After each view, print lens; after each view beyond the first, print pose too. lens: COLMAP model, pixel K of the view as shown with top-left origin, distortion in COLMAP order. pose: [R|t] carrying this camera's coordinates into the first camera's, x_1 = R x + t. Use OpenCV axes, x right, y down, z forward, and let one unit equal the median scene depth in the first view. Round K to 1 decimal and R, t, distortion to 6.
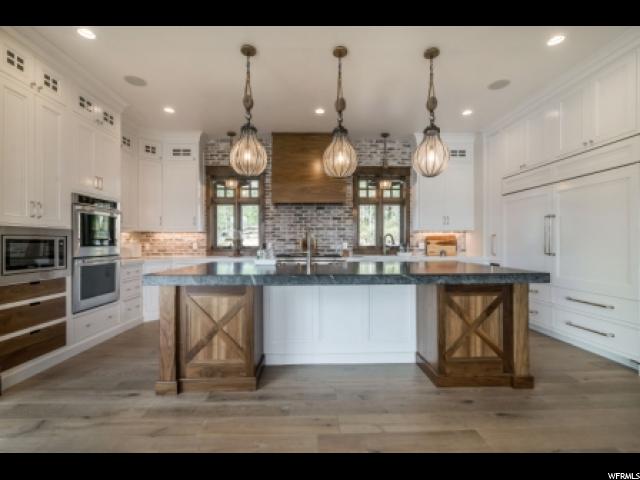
lens RADIAL K [[294.0, 0, 320.0], [0, 294.0, 240.0], [0, 0, 1]] dist [0.001472, 0.000536]
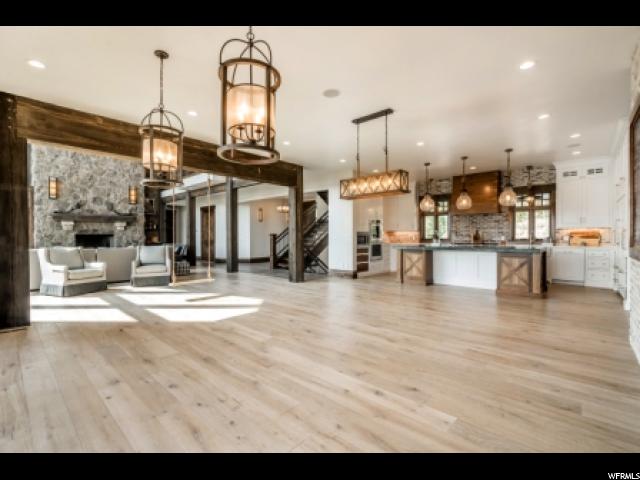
lens RADIAL K [[294.0, 0, 320.0], [0, 294.0, 240.0], [0, 0, 1]] dist [0.001472, 0.000536]
pose [[0.724638, 0.008765, -0.689074, 0.467077], [0.006952, 0.999775, 0.020028, -0.010658], [0.689095, -0.019303, 0.724414, -0.839150]]
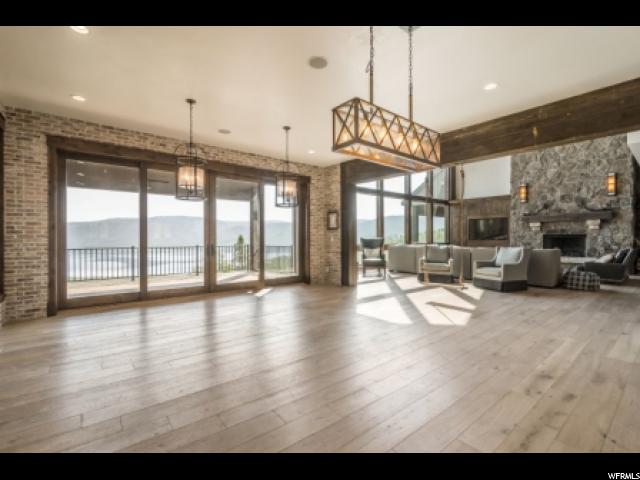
lens RADIAL K [[299.5, 0, 320.0], [0, 299.5, 240.0], [0, 0, 1]] dist [-0.002097, -0.000198]
pose [[-0.779090, 0.005991, -0.626884, 0.366201], [0.009065, 0.999957, -0.001710, 0.003778], [0.626847, -0.007015, -0.779111, 0.121245]]
